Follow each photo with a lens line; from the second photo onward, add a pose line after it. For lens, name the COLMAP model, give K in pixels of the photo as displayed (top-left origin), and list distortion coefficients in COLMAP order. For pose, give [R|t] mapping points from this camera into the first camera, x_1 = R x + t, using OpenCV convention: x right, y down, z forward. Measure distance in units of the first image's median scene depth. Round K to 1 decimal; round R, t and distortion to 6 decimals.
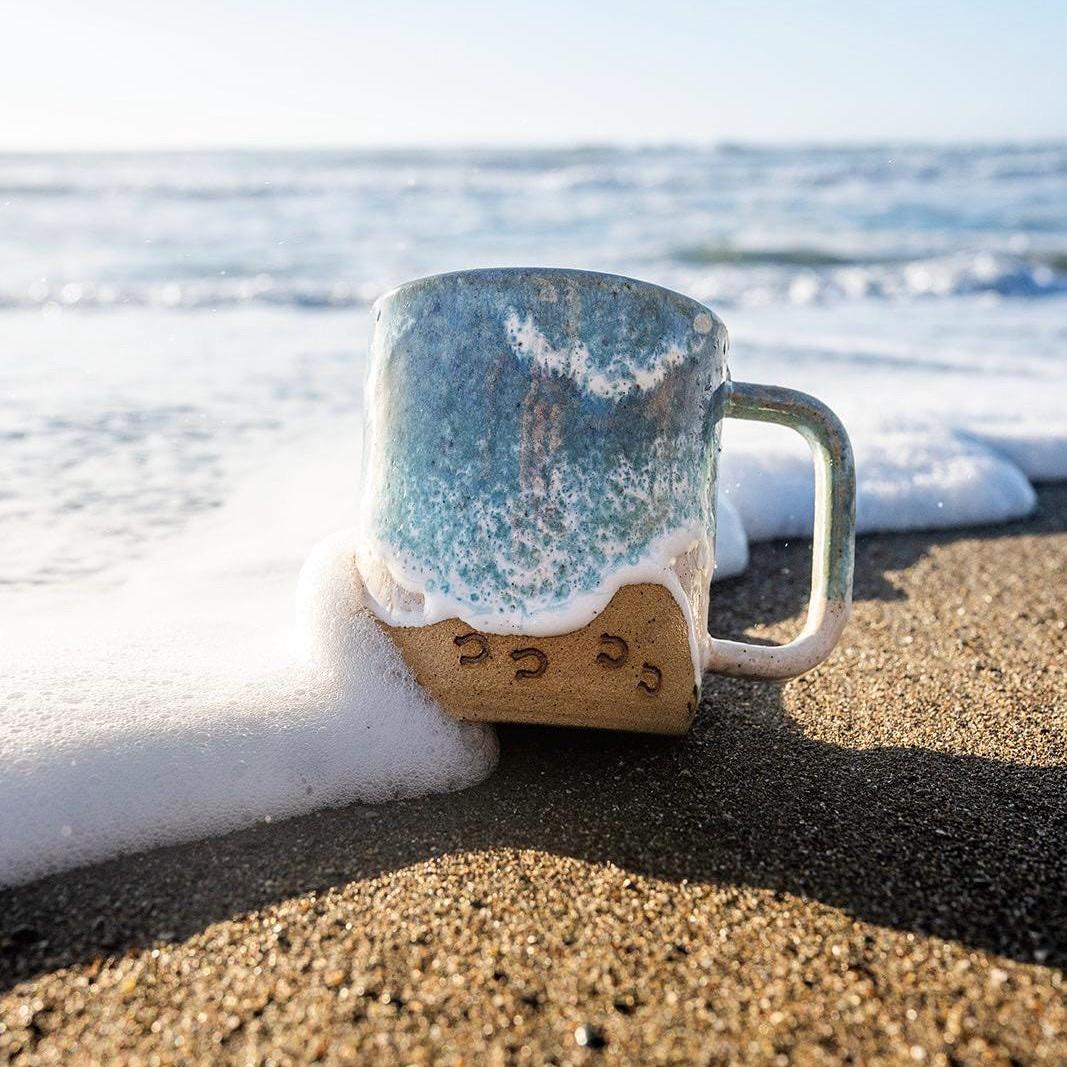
lens RADIAL K [[1522.3, 0, 533.5], [0, 1522.3, 533.5], [0, 0, 1]] dist [0.005983, -0.001627]
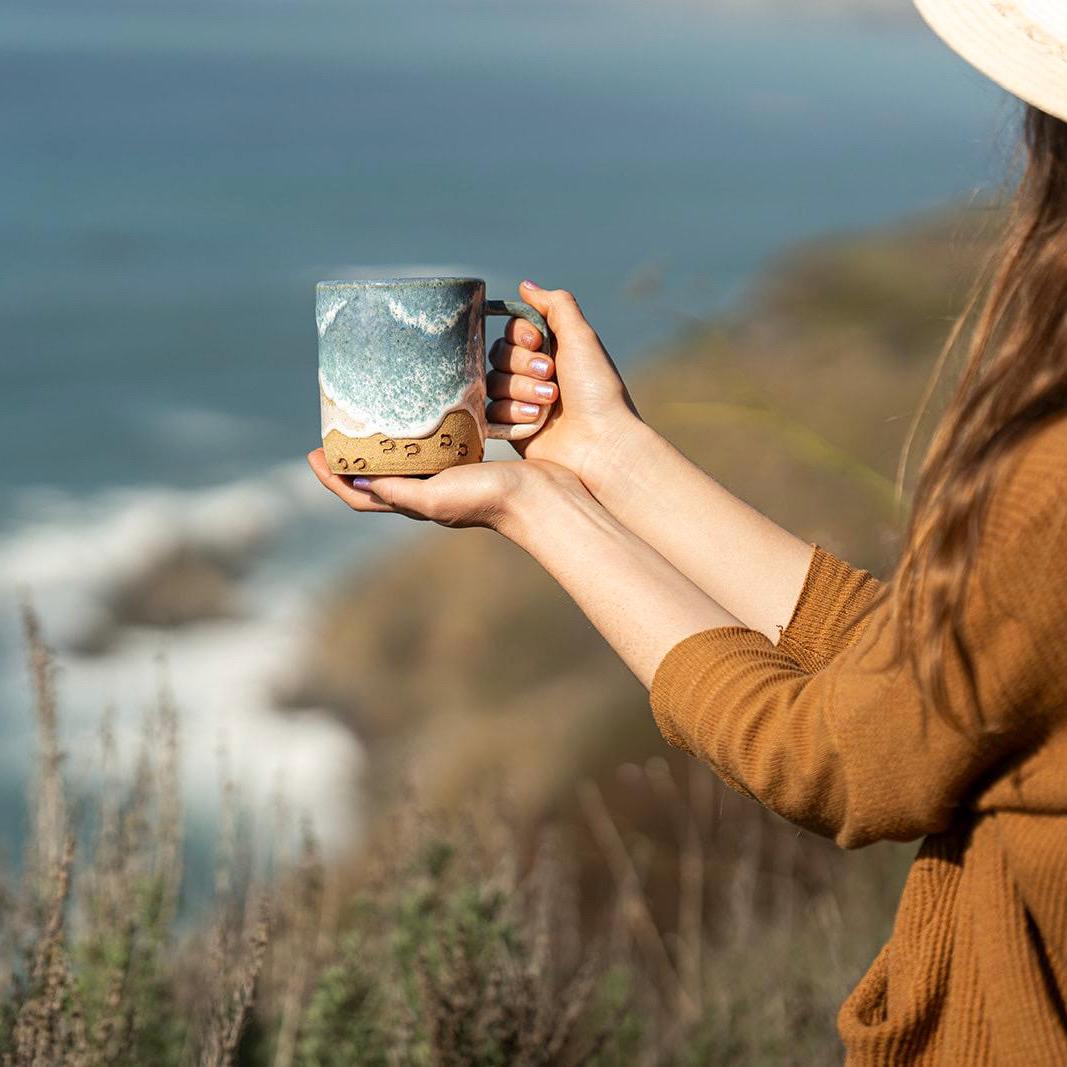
lens RADIAL K [[3634.8, 0, 533.5], [0, 3634.8, 533.5], [0, 0, 1]] dist [-0.238552, -0.326924]
pose [[0.989028, -0.096500, 0.111856, -0.457273], [0.072161, 0.976268, 0.204191, -0.920564], [-0.128906, -0.193879, 0.972520, -4.515185]]
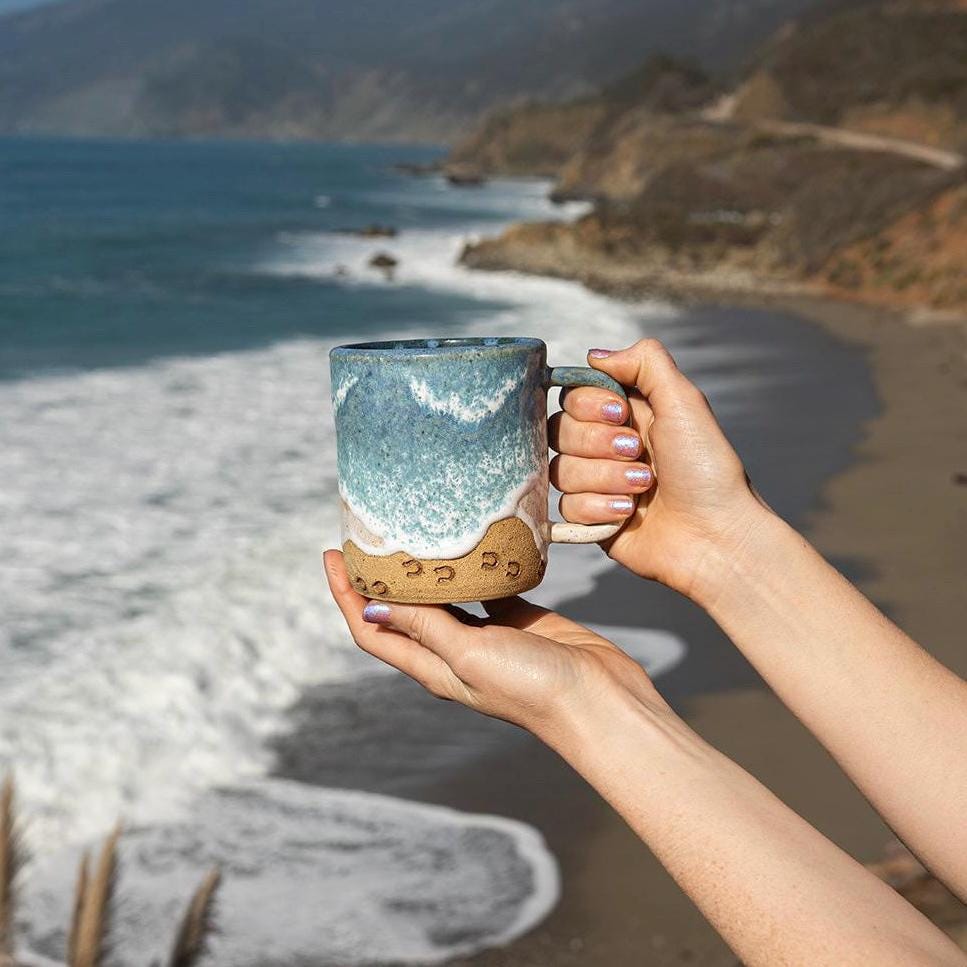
lens RADIAL K [[1659.8, 0, 483.5], [0, 1659.8, 483.5], [0, 0, 1]] dist [0.015834, 0.016398]
pose [[0.994524, -0.101790, -0.023672, 0.099404], [0.104388, 0.956804, 0.271348, -0.542424], [-0.004971, -0.272333, 0.962190, -0.869216]]
